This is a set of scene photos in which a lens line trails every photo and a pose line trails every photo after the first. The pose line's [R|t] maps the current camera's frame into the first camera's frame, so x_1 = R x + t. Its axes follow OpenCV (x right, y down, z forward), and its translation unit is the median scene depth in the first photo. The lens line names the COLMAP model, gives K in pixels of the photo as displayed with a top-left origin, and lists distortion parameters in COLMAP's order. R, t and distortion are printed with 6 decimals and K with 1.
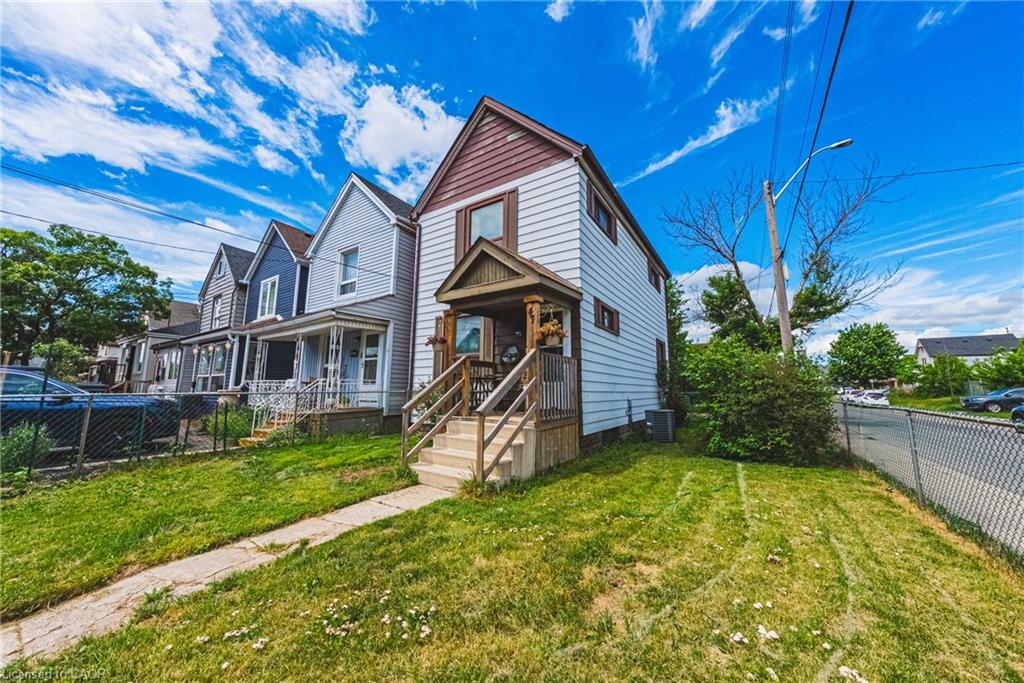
lens RADIAL K [[349.4, 0, 513.5], [0, 349.4, 338.8], [0, 0, 1]] dist [0.000249, -0.000017]
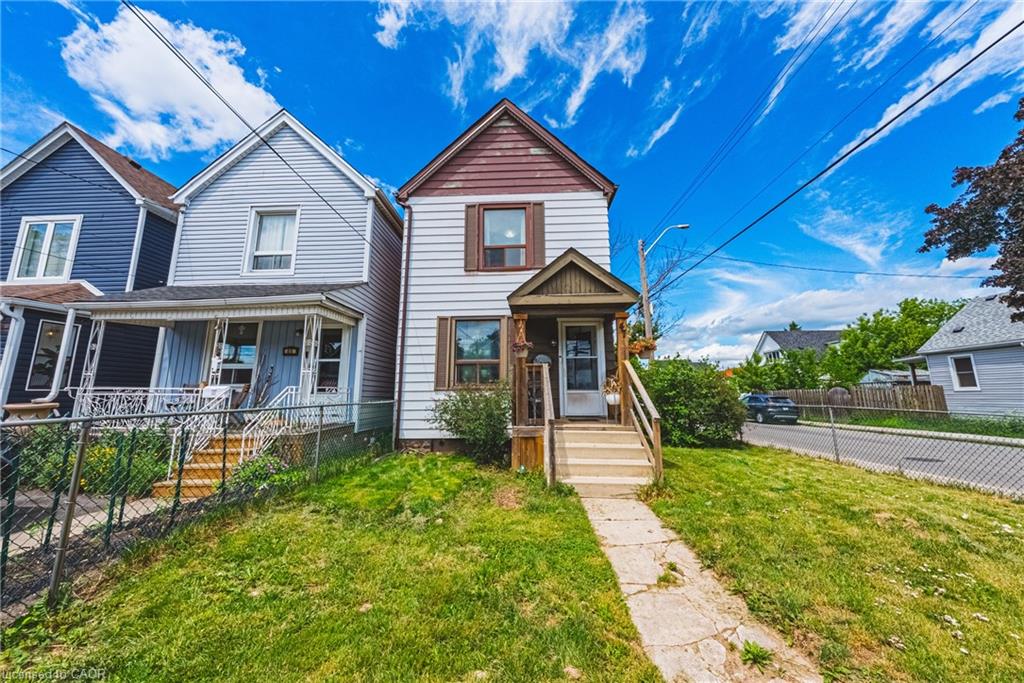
lens RADIAL K [[343.9, 0, 512.0], [0, 343.9, 341.5], [0, 0, 1]] dist [-0.001557, -0.000059]
pose [[0.858917, 0.070514, 0.507237, -0.473829], [-0.063437, 0.997497, -0.031248, 0.015109], [-0.508170, -0.005338, 0.861240, 0.143792]]
